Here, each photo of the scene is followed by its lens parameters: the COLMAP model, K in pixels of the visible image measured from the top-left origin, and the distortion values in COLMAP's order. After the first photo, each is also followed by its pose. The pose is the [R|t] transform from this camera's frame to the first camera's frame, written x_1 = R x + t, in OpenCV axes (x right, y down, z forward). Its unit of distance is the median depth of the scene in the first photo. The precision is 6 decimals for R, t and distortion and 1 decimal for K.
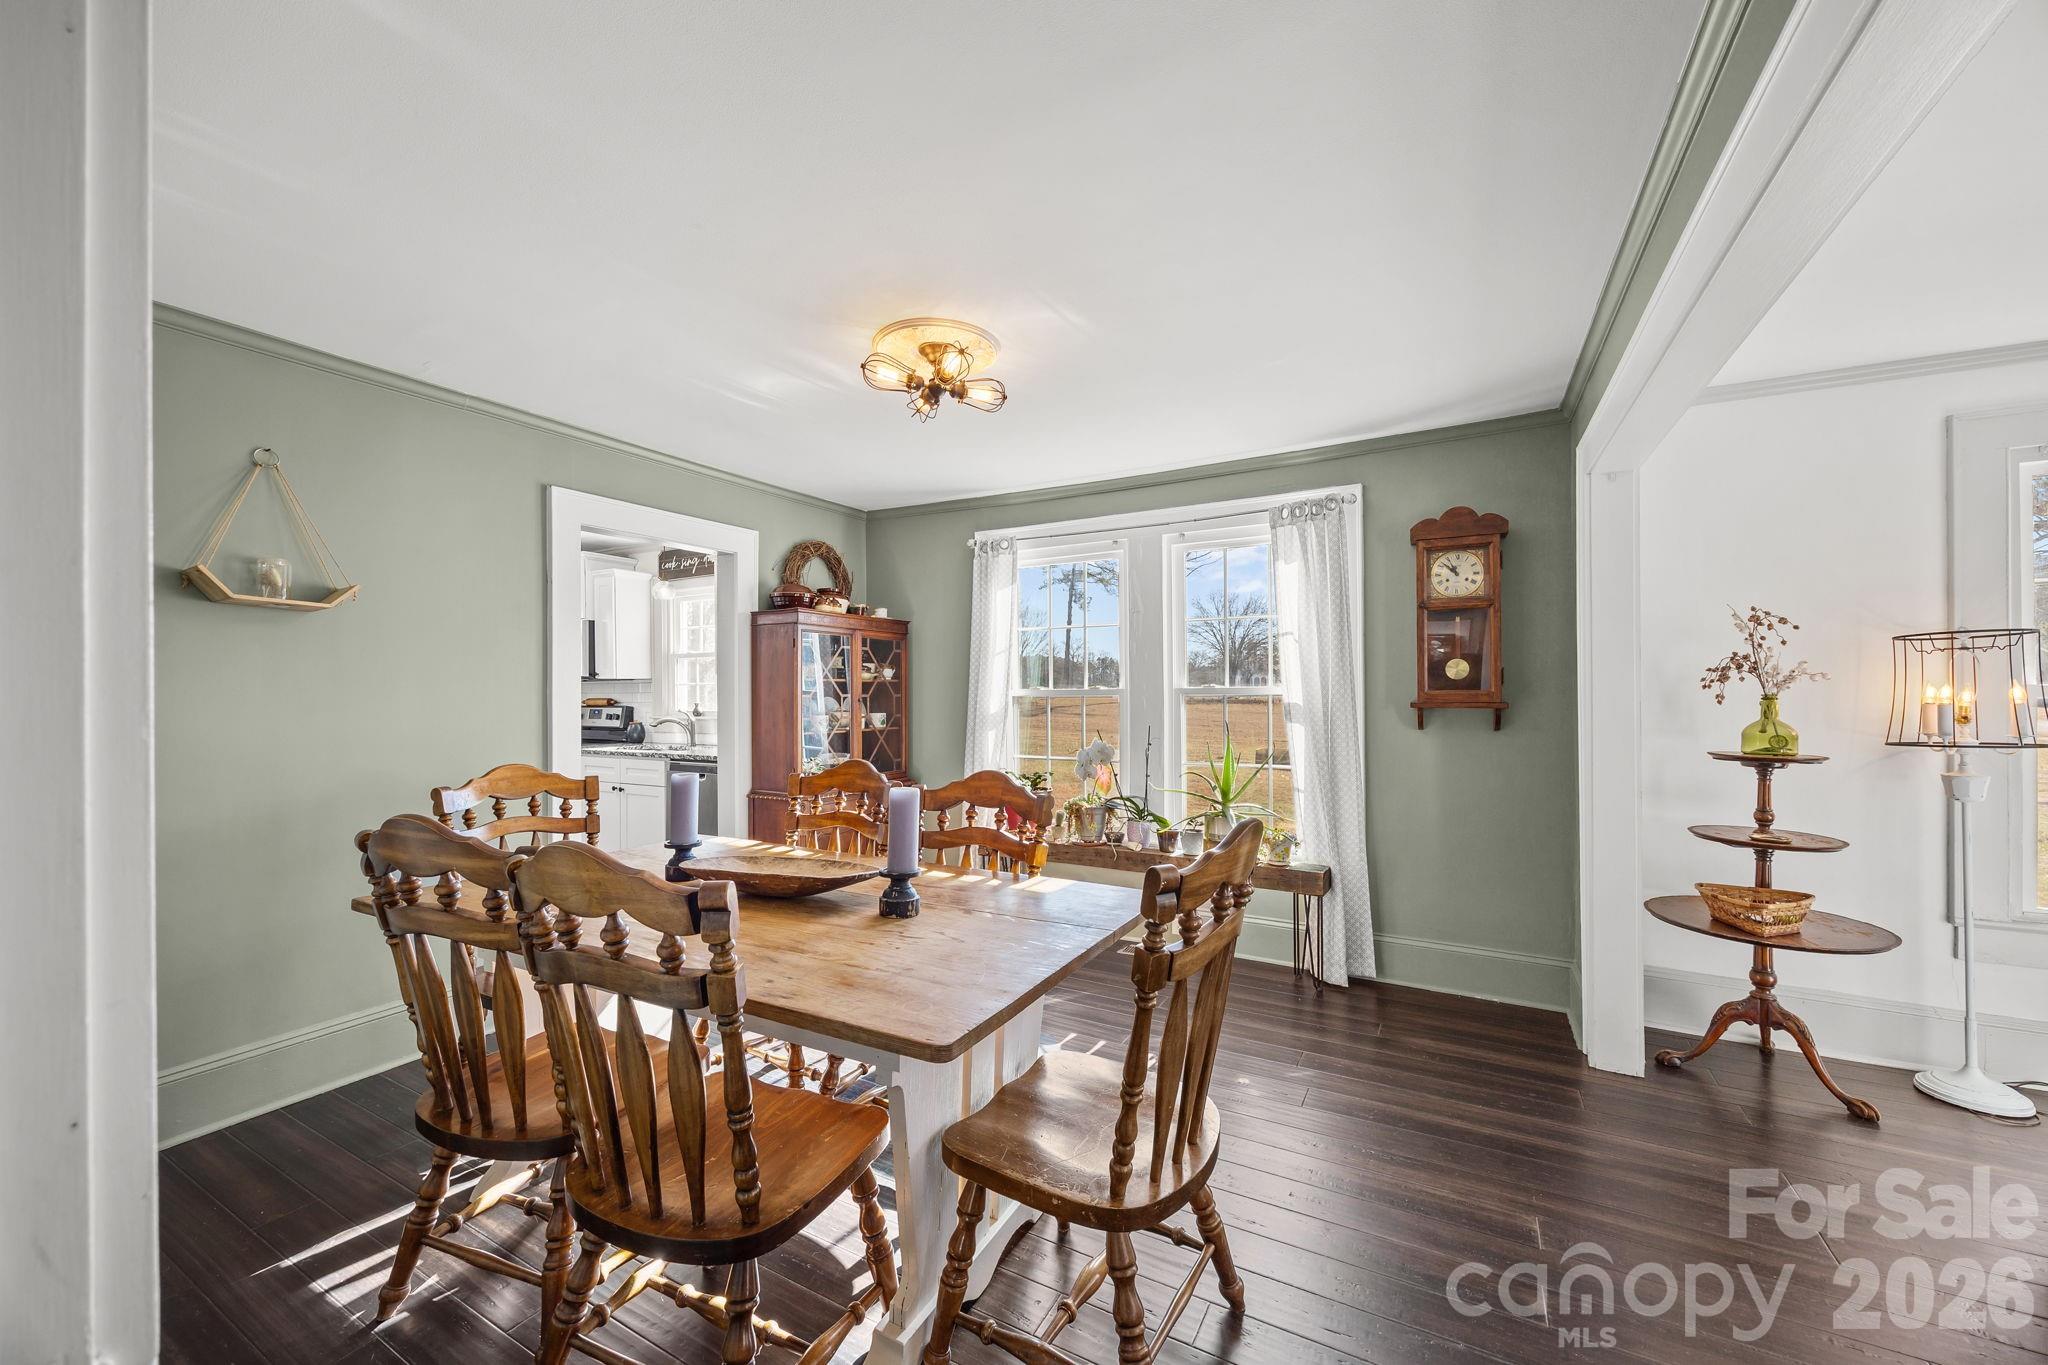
lens RADIAL K [[782.9, 0, 1032.4], [0, 782.9, 693.5], [0, 0, 1]] dist [0.003727, 0.000220]
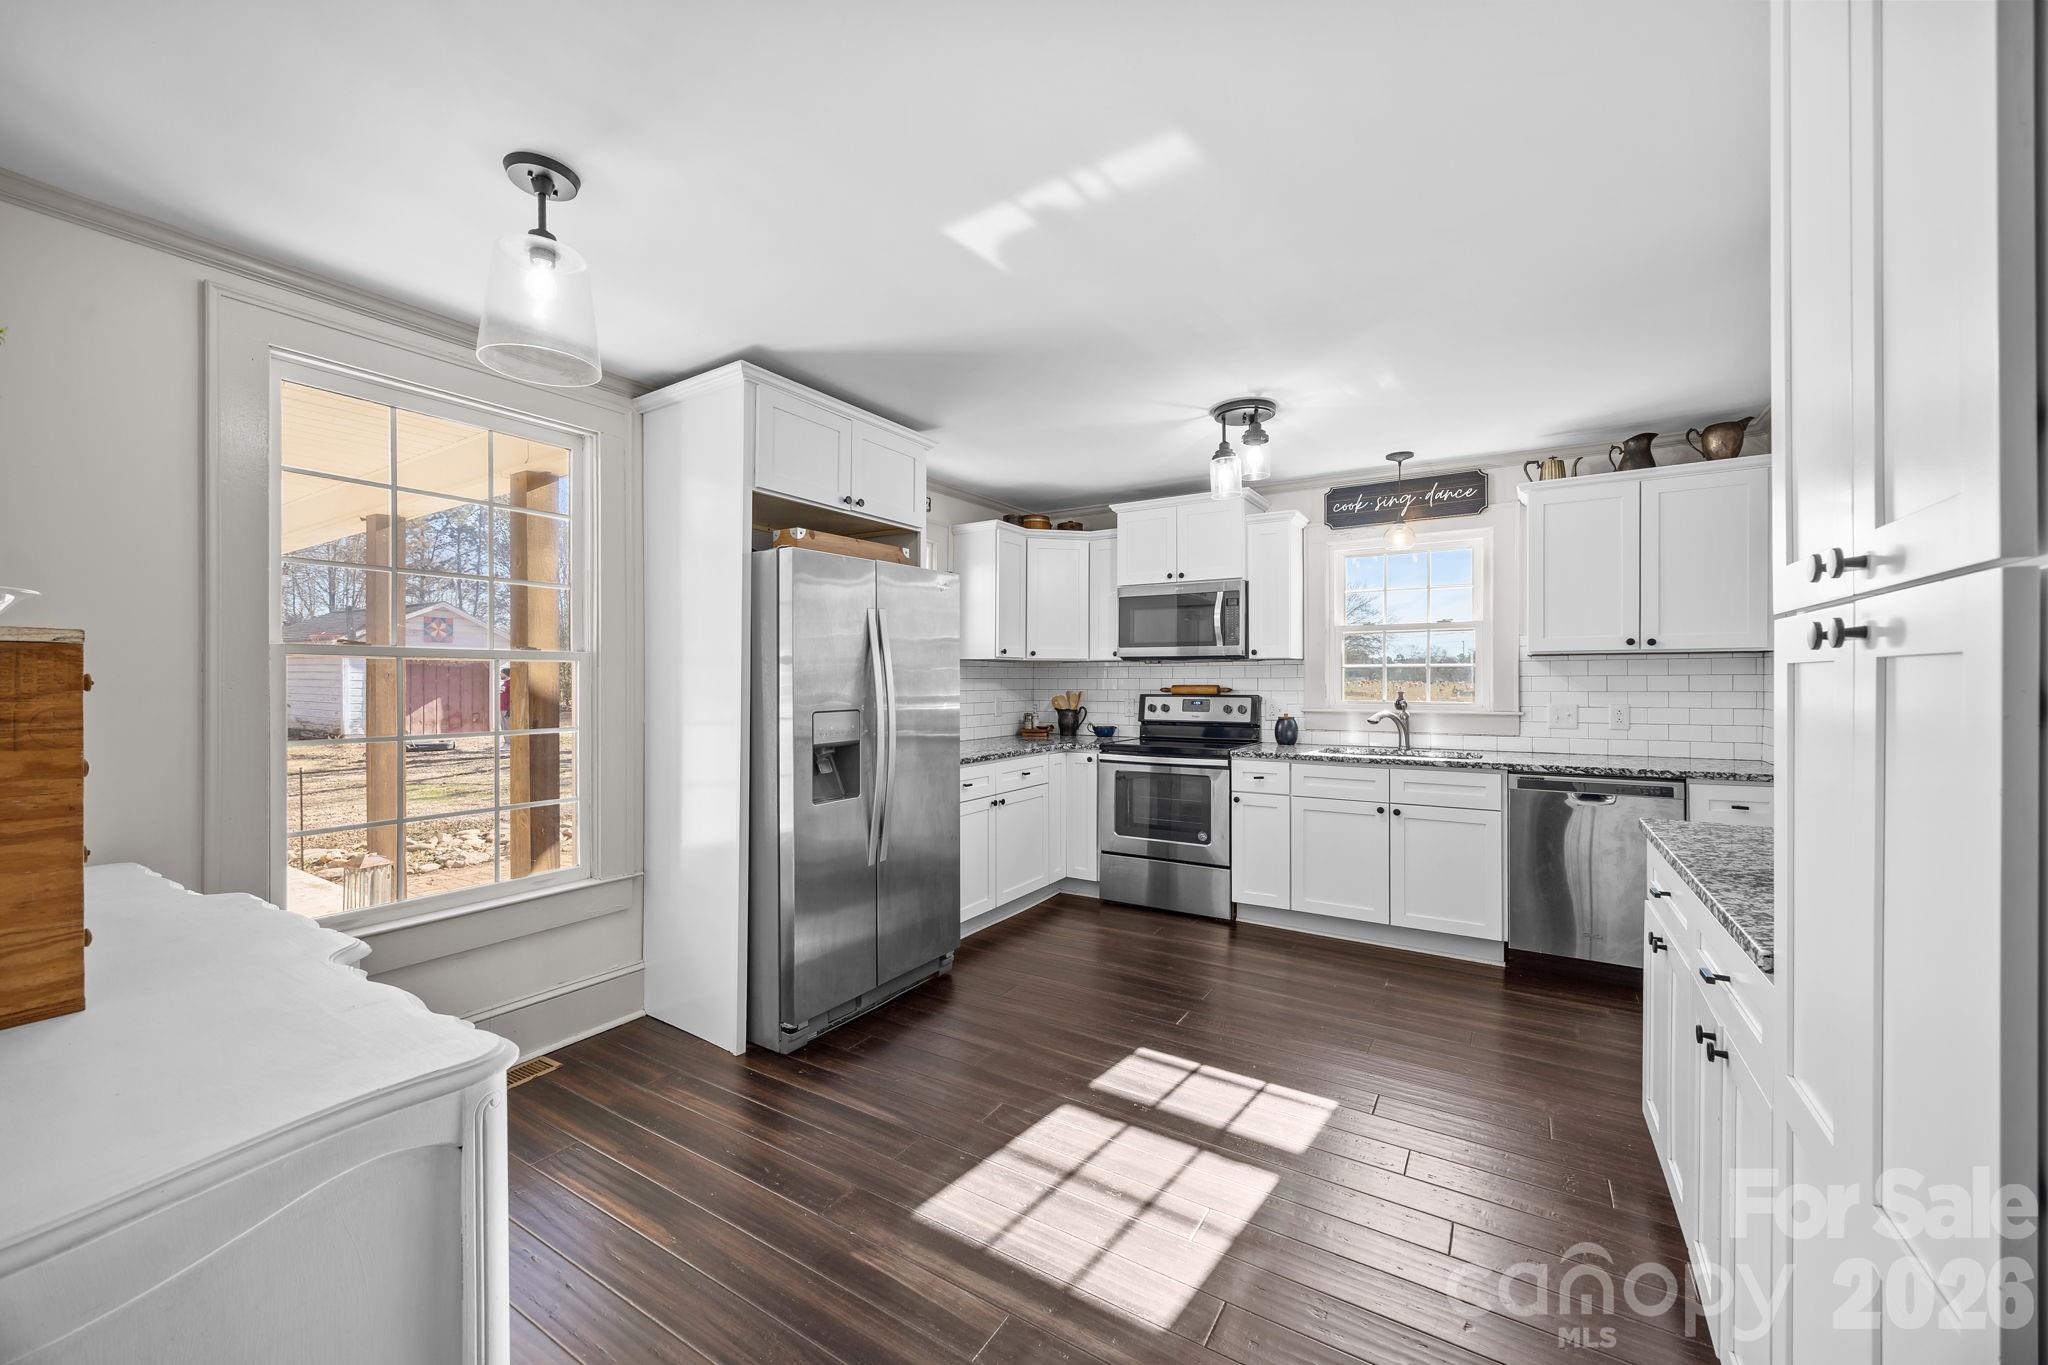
lens RADIAL K [[782.9, 0, 1027.7], [0, 782.9, 685.5], [0, 0, 1]] dist [0.003727, 0.000220]
pose [[0.998705, 0.005336, -0.050604, -0.707070], [-0.005102, 0.999976, 0.004743, 0.004160], [0.050628, -0.004479, 0.998708, 0.231649]]
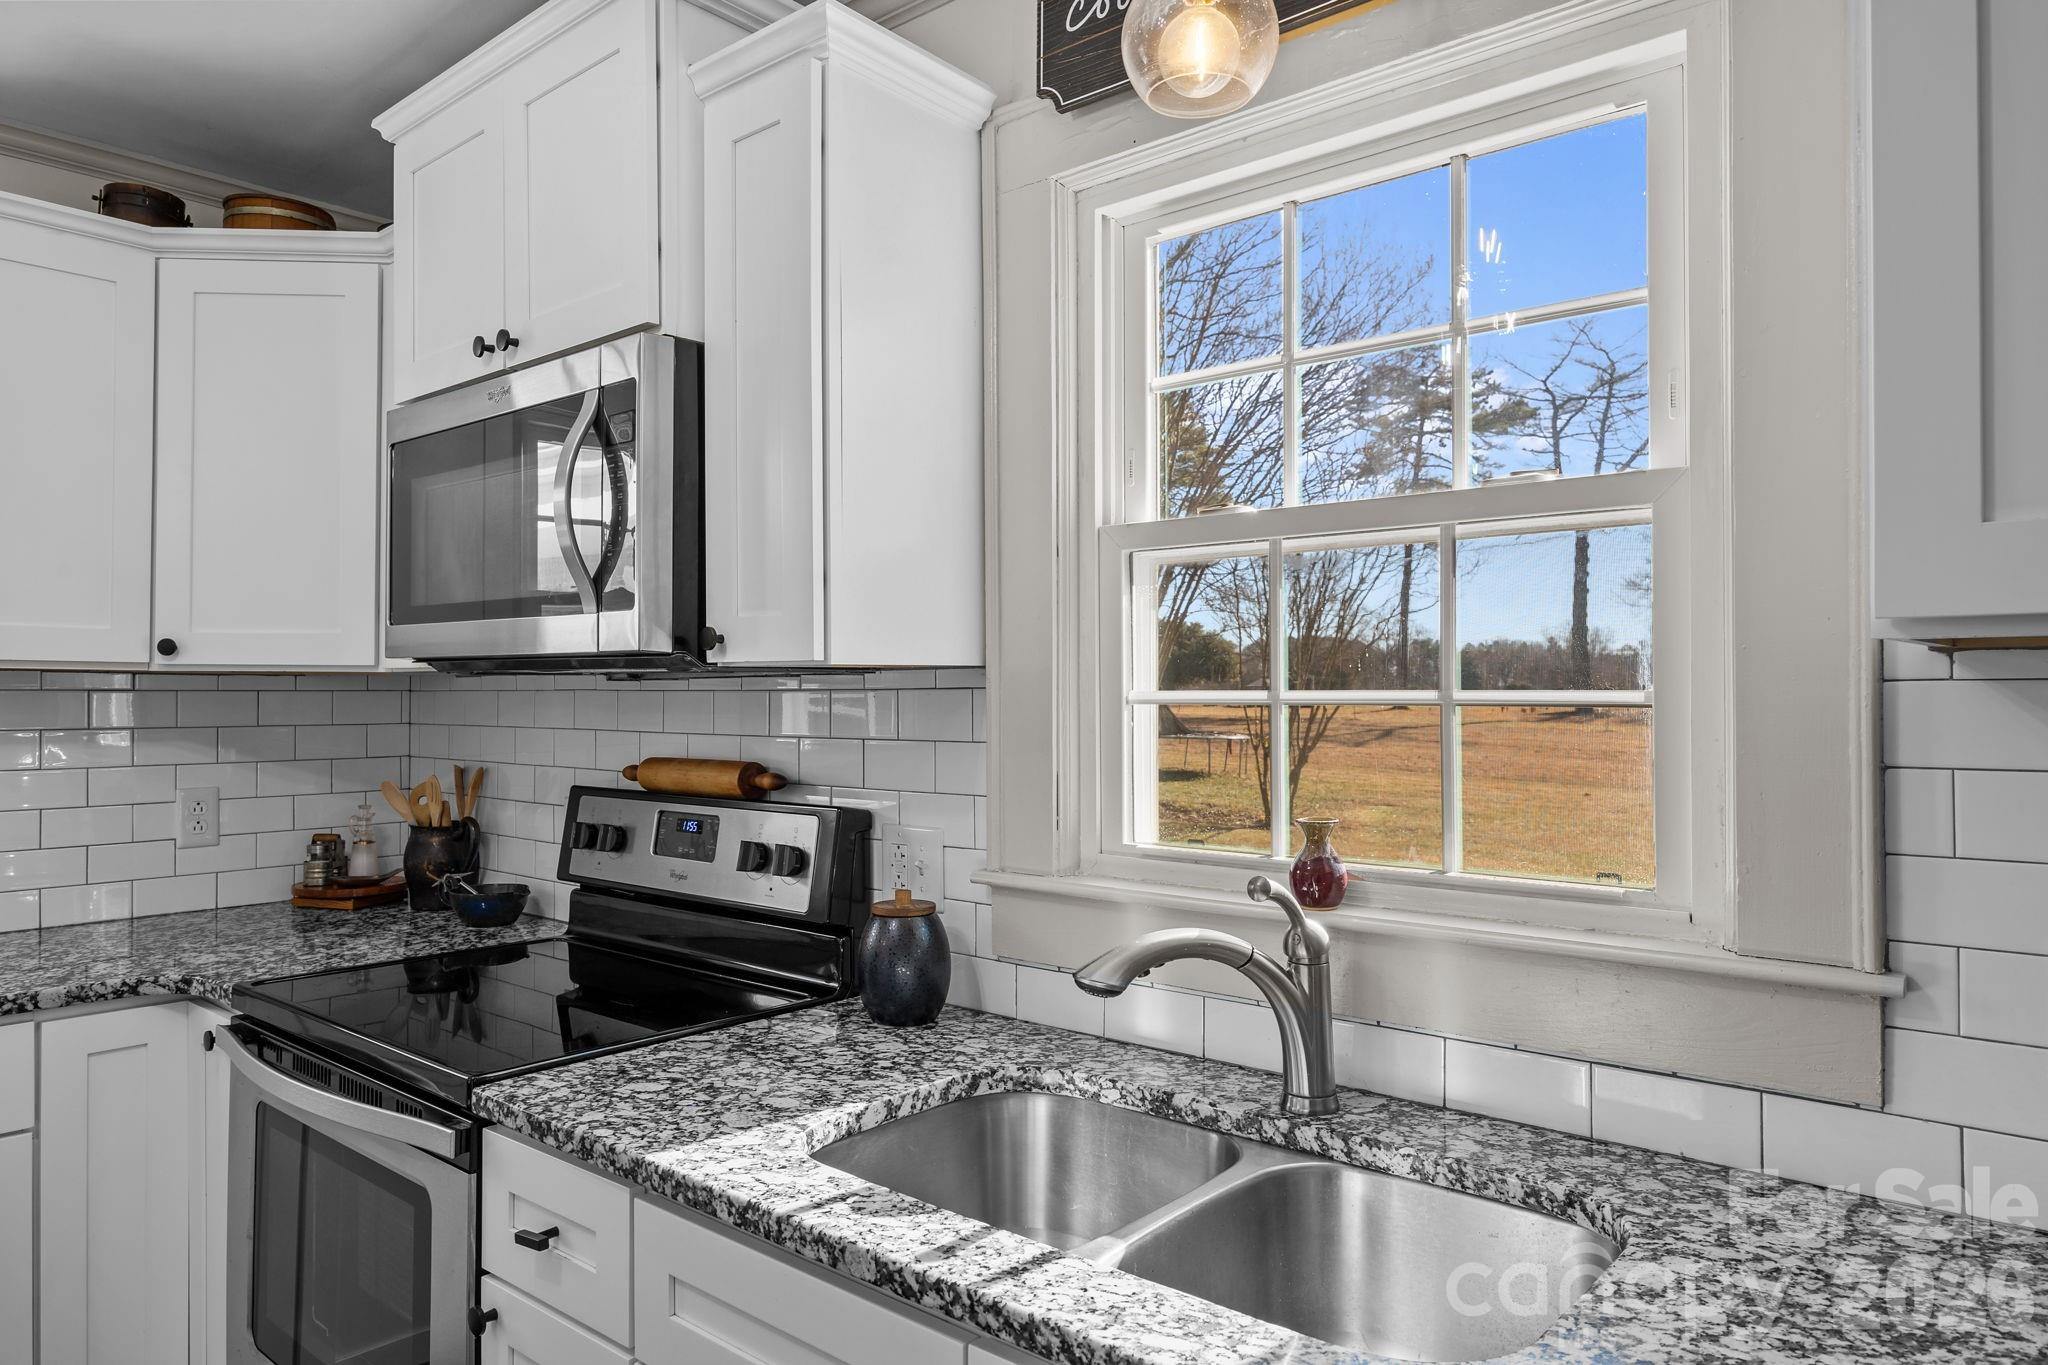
lens RADIAL K [[1310.7, 0, 1021.3], [0, 1310.7, 678.9], [0, 0, 1]] dist [-0.007568, 0.001794]
pose [[0.979524, 0.003628, -0.201295, -0.412316], [-0.006414, 0.999892, -0.013187, -0.011827], [0.201226, 0.014208, 0.979442, 0.696213]]
